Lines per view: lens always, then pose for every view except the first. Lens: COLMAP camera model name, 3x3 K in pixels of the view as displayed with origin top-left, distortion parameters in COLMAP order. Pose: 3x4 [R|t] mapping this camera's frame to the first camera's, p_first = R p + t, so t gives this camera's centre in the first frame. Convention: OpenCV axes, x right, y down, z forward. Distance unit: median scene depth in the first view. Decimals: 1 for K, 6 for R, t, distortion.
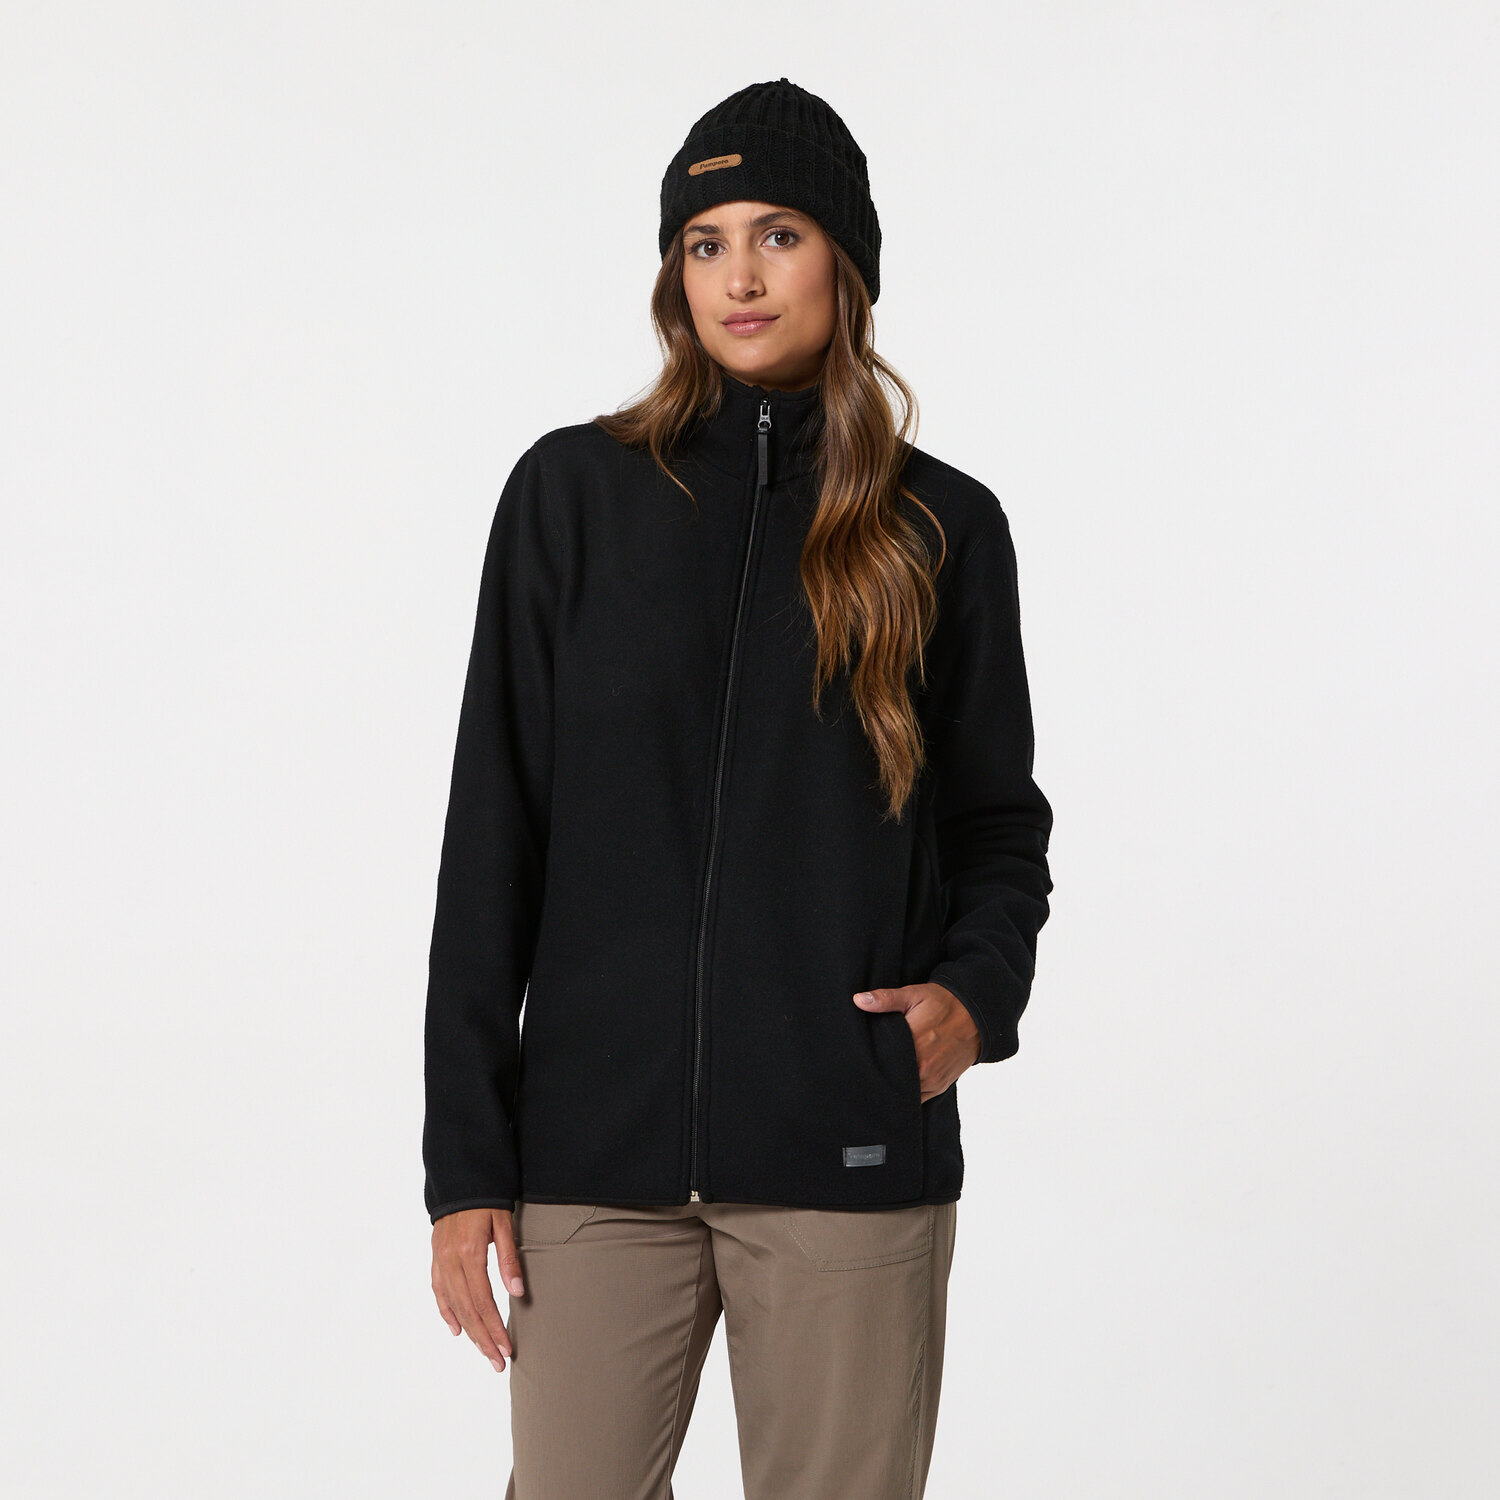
lens RADIAL K [[2143.4, 0, 750.0], [0, 2143.4, 750.0], [0, 0, 1]] dist [-0.149237, 0.004153]
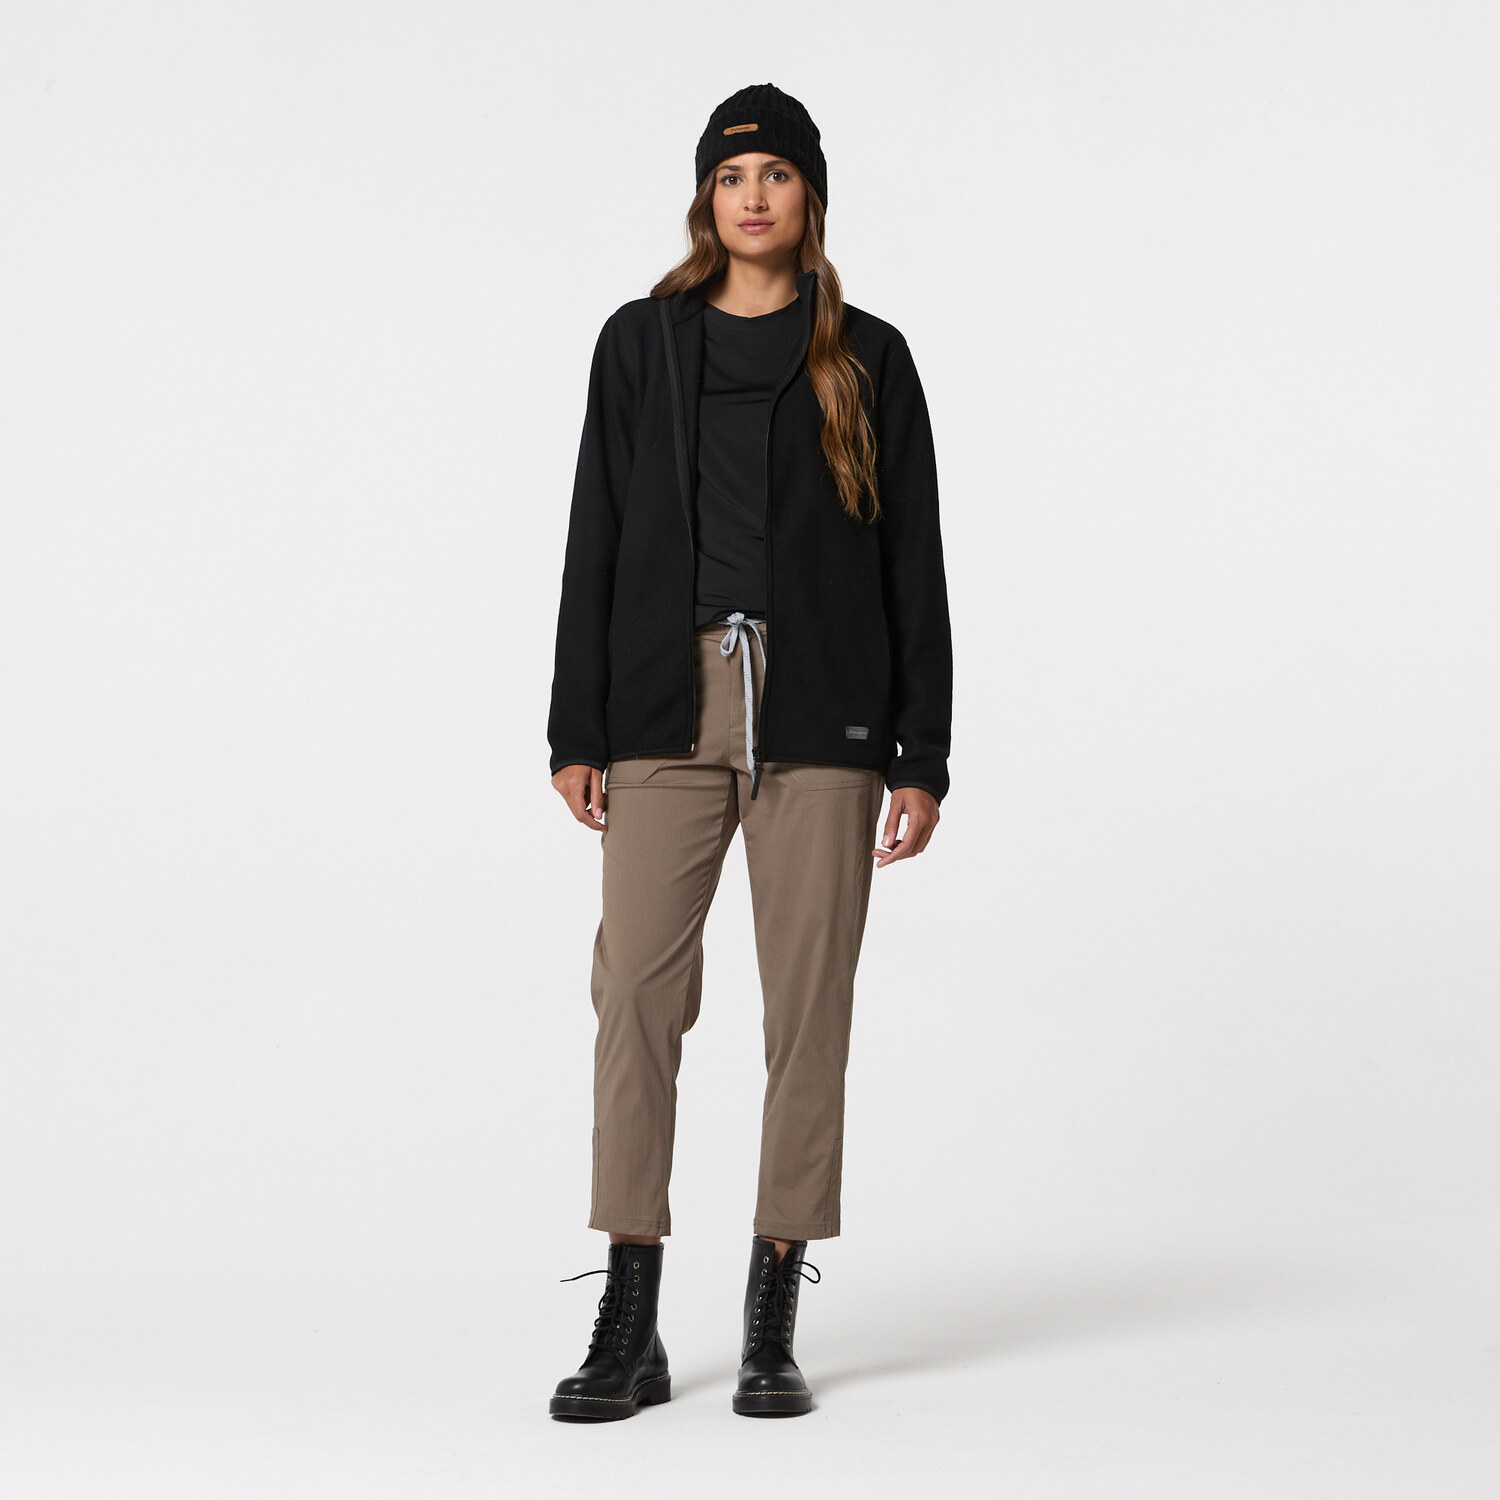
lens RADIAL K [[2143.4, 0, 750.0], [0, 2143.4, 750.0], [0, 0, 1]] dist [-0.149237, 0.004153]
pose [[0.973661, 0.009856, 0.227789, -0.377269], [-0.000365, 0.999131, -0.041670, 0.274921], [-0.228002, 0.040489, 0.972818, -0.586705]]
